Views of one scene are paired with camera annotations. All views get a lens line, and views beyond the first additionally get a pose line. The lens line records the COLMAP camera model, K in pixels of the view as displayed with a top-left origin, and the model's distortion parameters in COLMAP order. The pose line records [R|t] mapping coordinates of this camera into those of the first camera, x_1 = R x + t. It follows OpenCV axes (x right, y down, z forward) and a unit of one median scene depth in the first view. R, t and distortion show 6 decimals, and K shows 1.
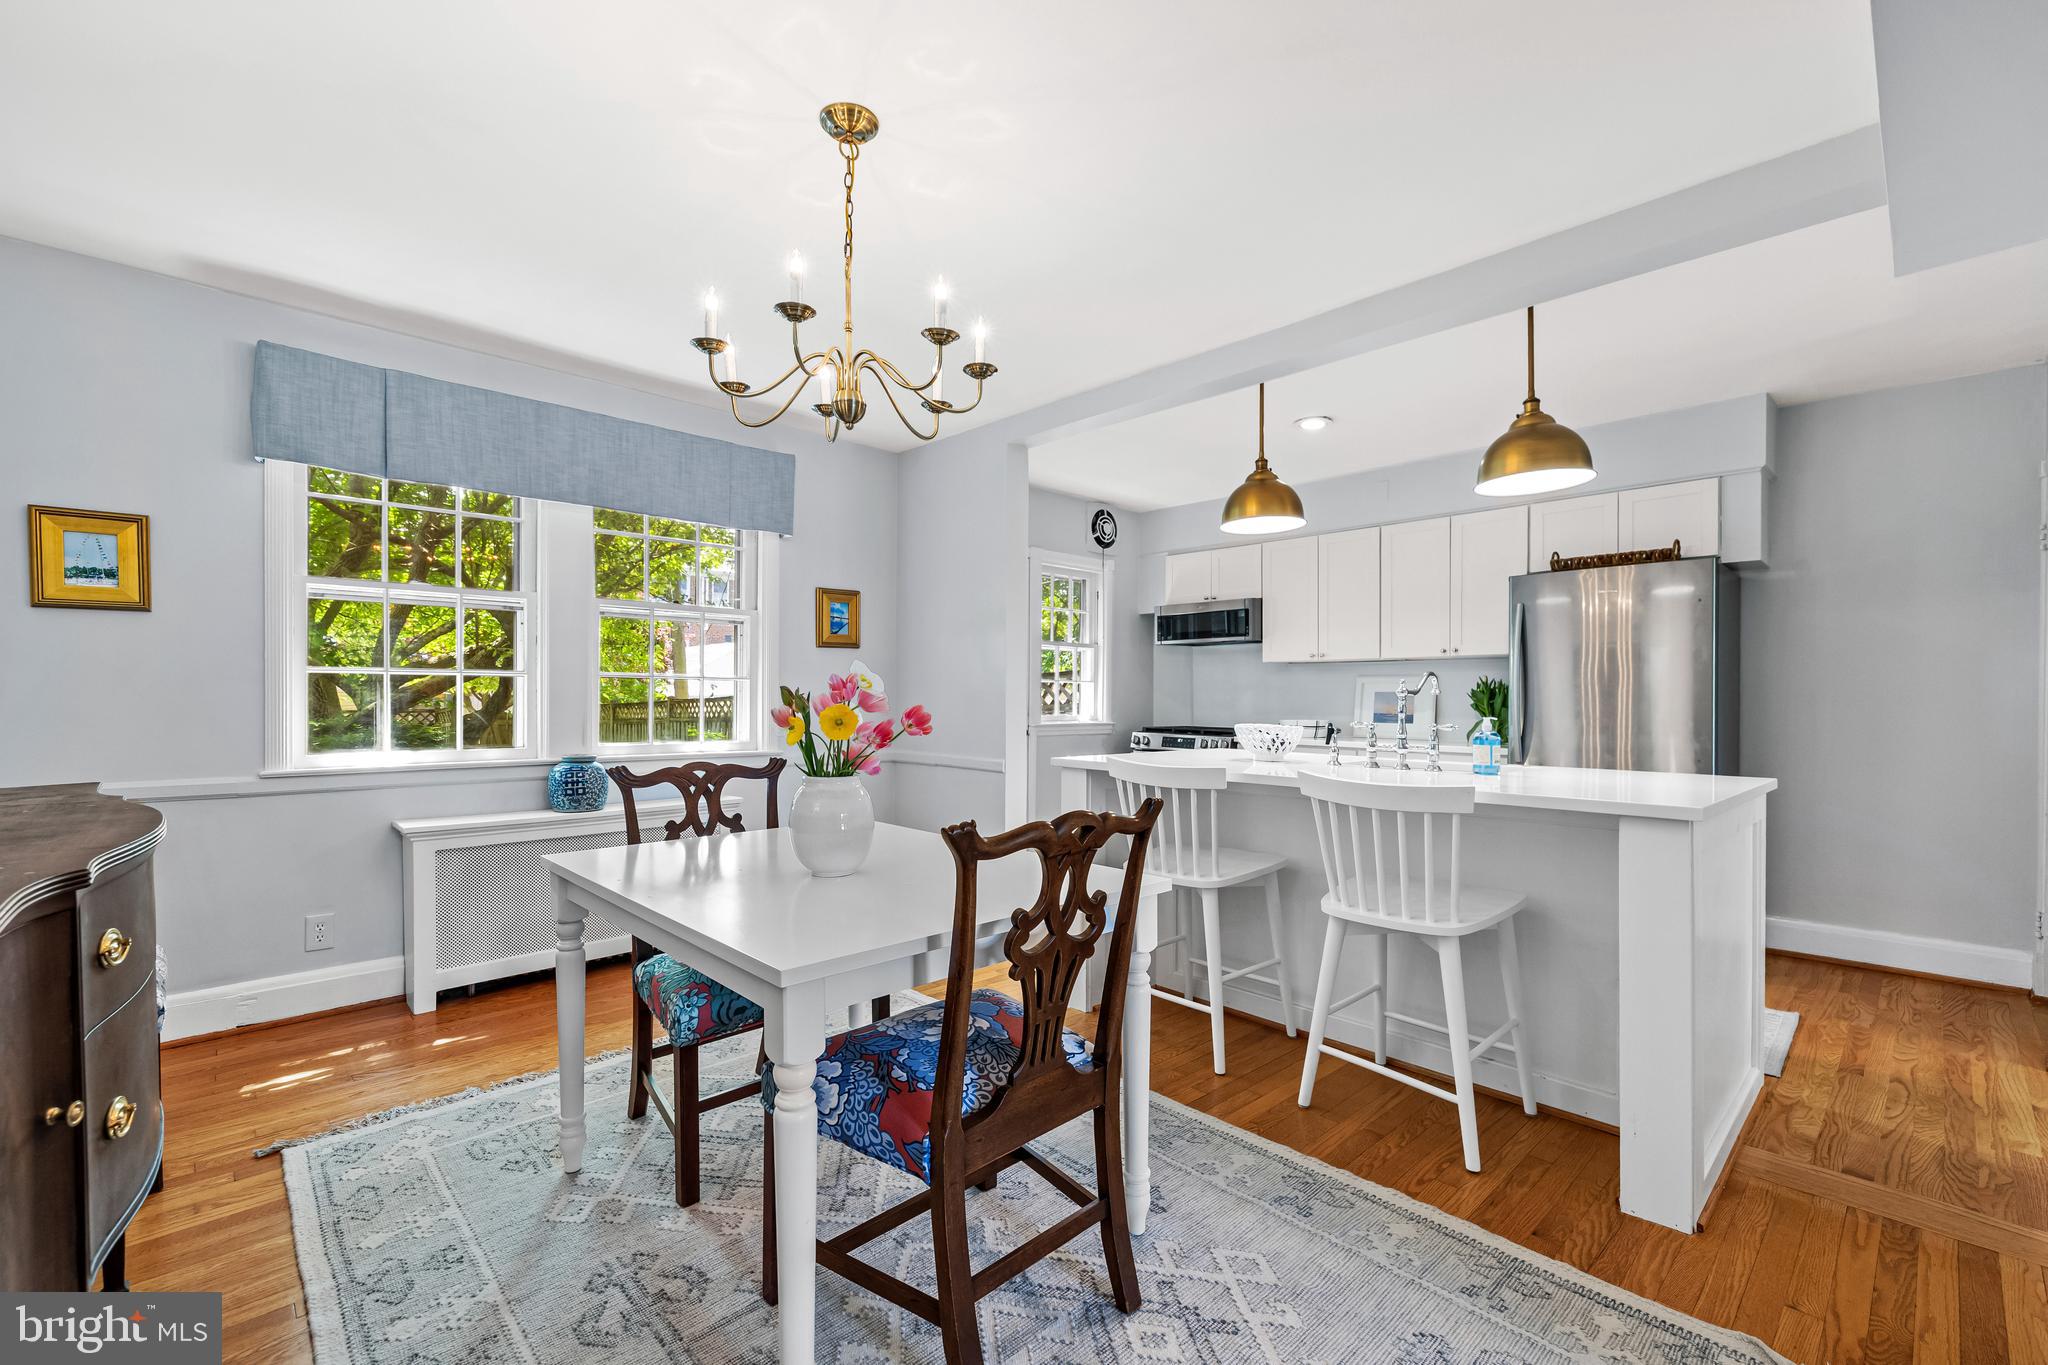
lens RADIAL K [[864.4, 0, 1032.0], [0, 864.4, 705.0], [0, 0, 1]] dist [0.007319, -0.000462]
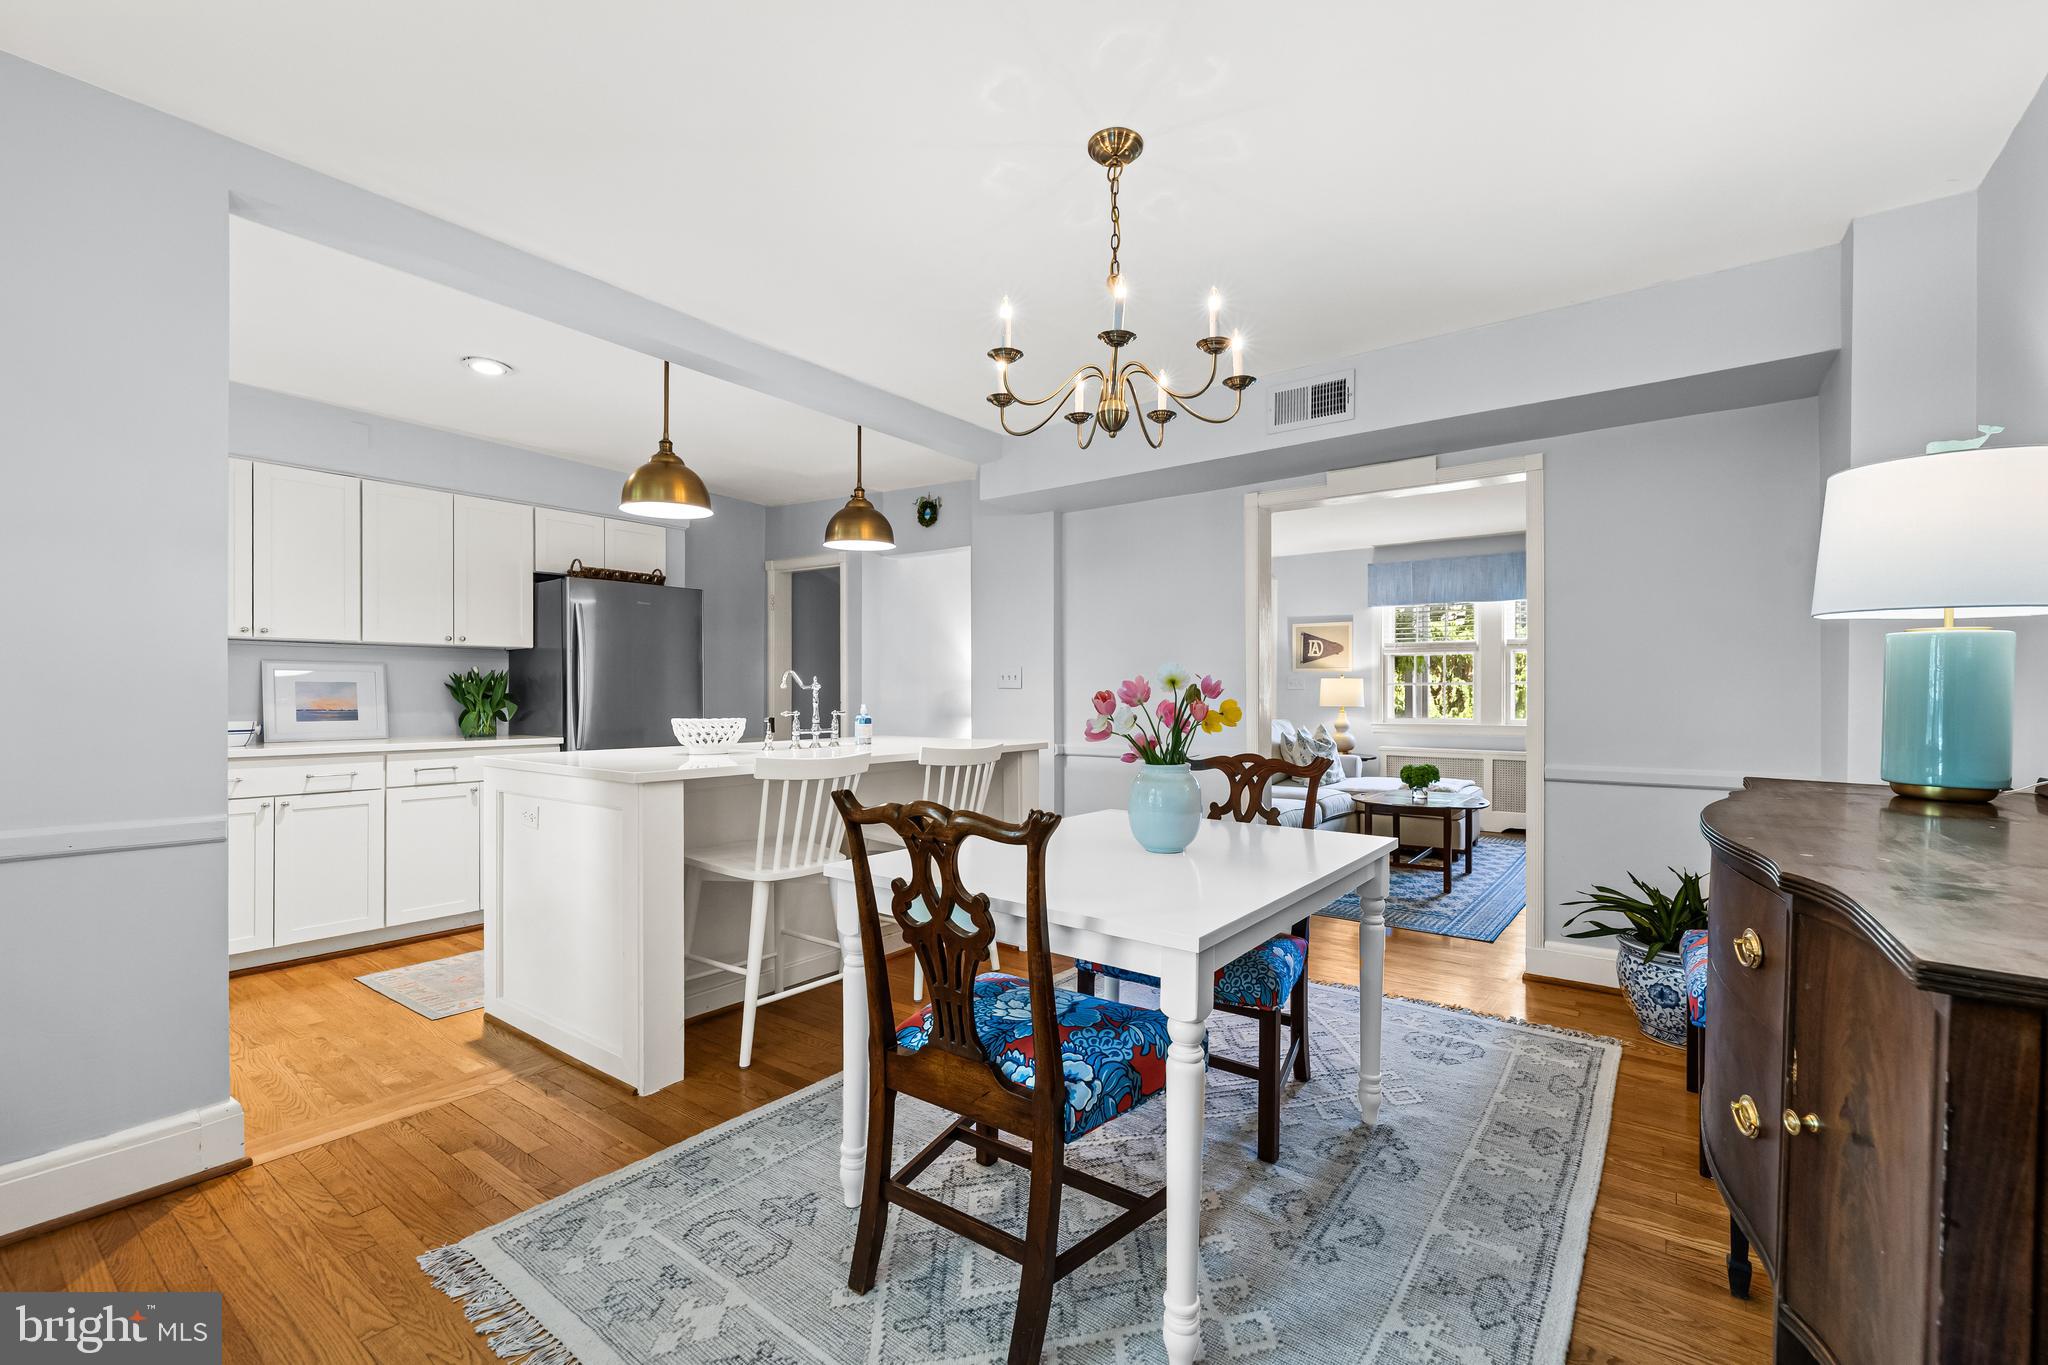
lens RADIAL K [[864.4, 0, 1018.8], [0, 864.4, 694.3], [0, 0, 1]] dist [0.007319, -0.000462]
pose [[-0.152454, -0.006961, 0.988286, -0.648511], [0.005647, 0.999953, 0.007915, -0.009198], [-0.988294, 0.006787, -0.152407, 0.670127]]
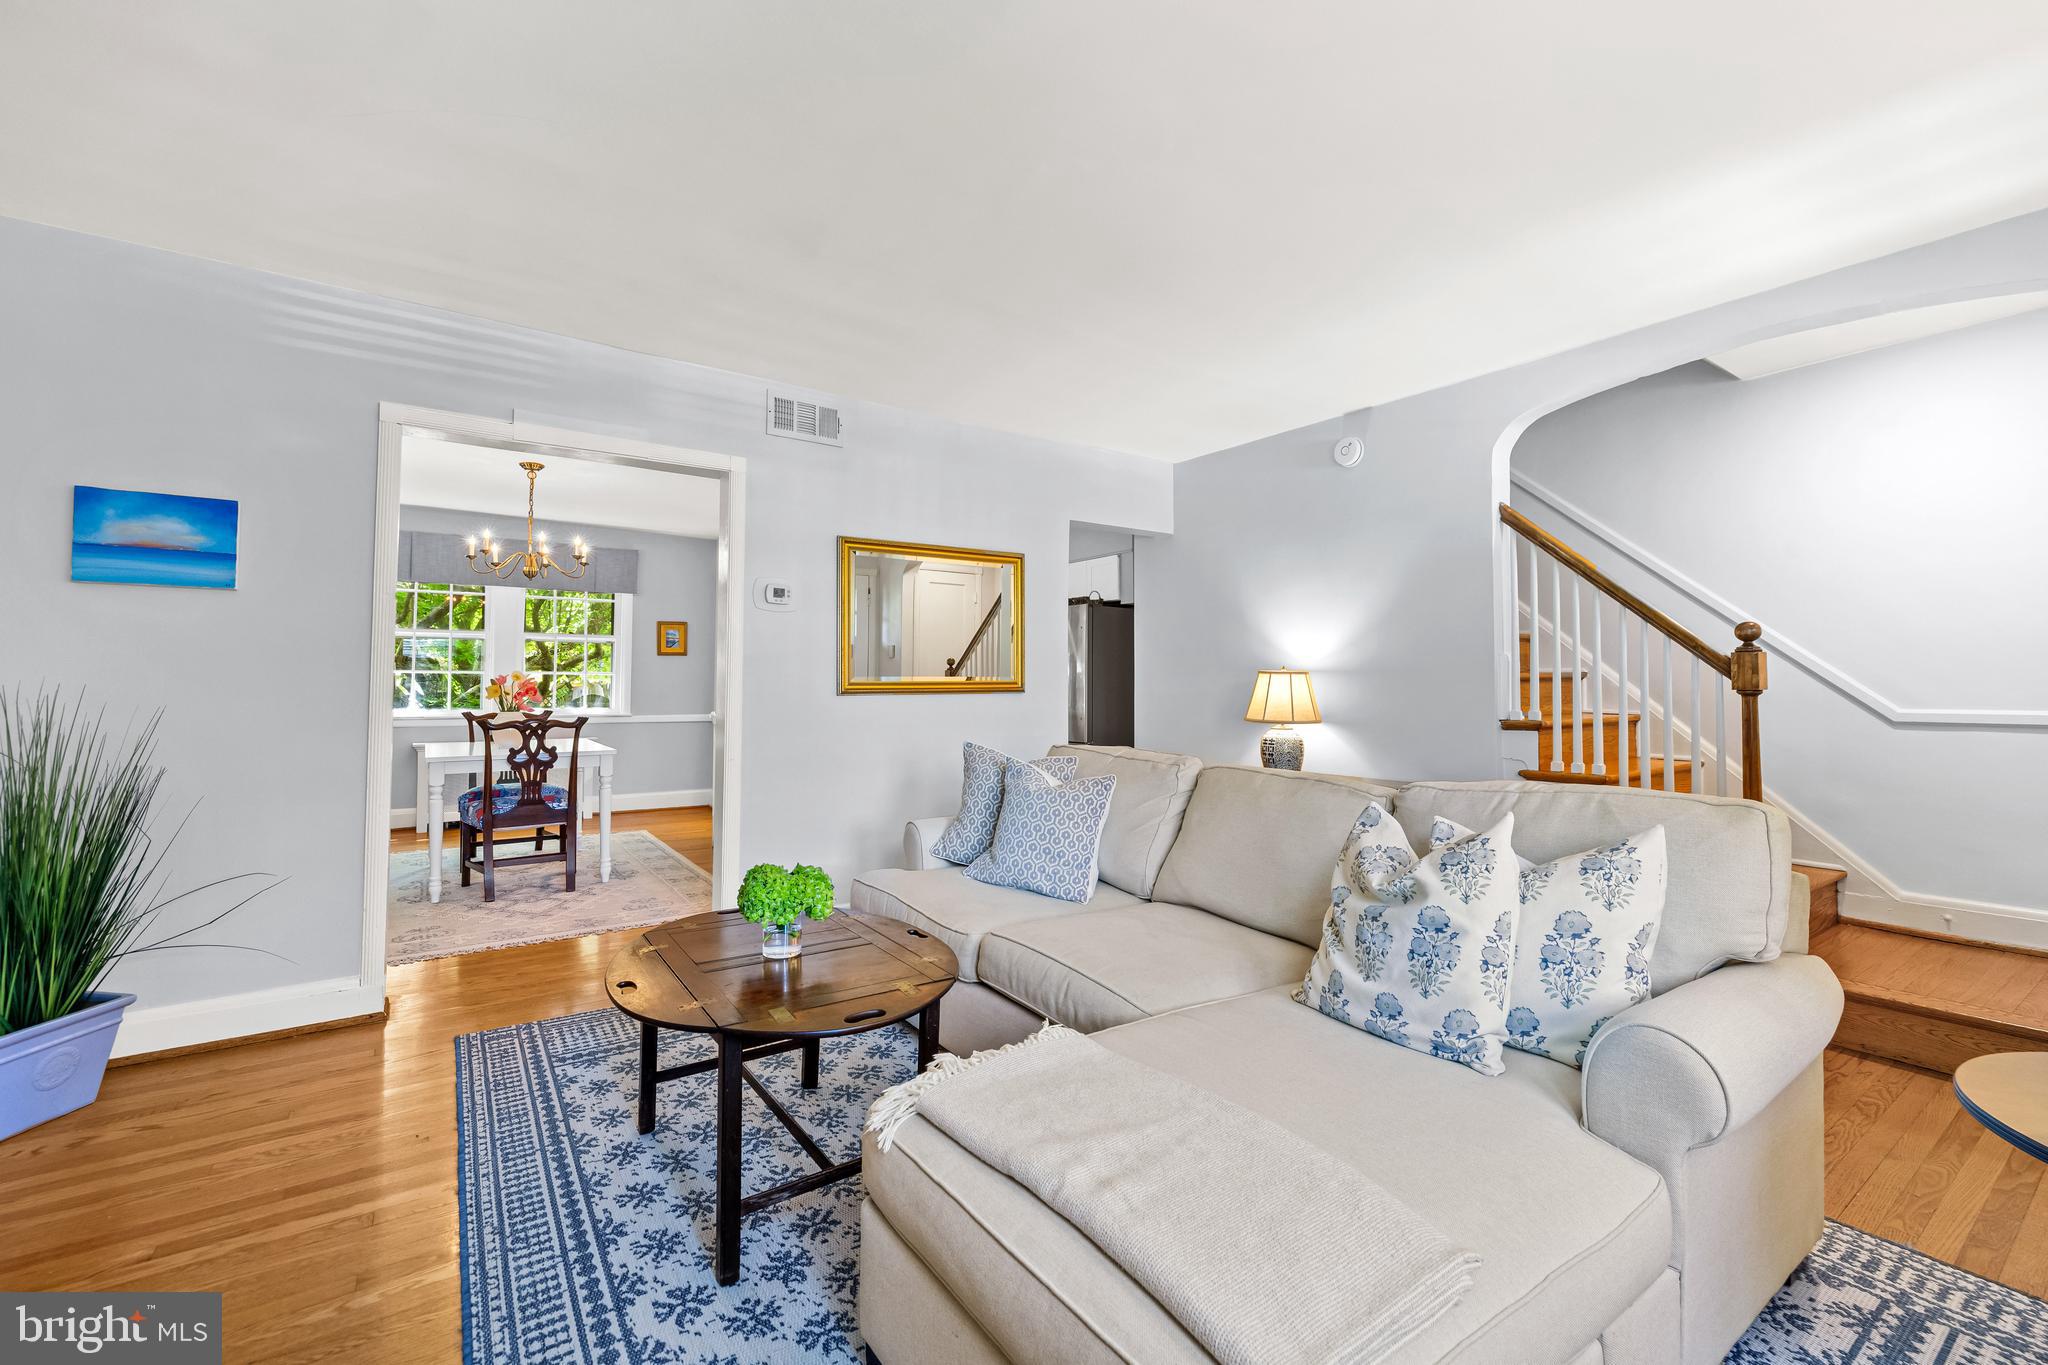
lens RADIAL K [[864.4, 0, 1031.9], [0, 864.4, 657.4], [0, 0, 1]] dist [0.007319, -0.000462]
pose [[0.988605, -0.005590, -0.150430, 0.890495], [-0.000625, 0.999149, -0.041235, 0.010759], [0.150533, 0.040860, 0.987760, -0.716897]]
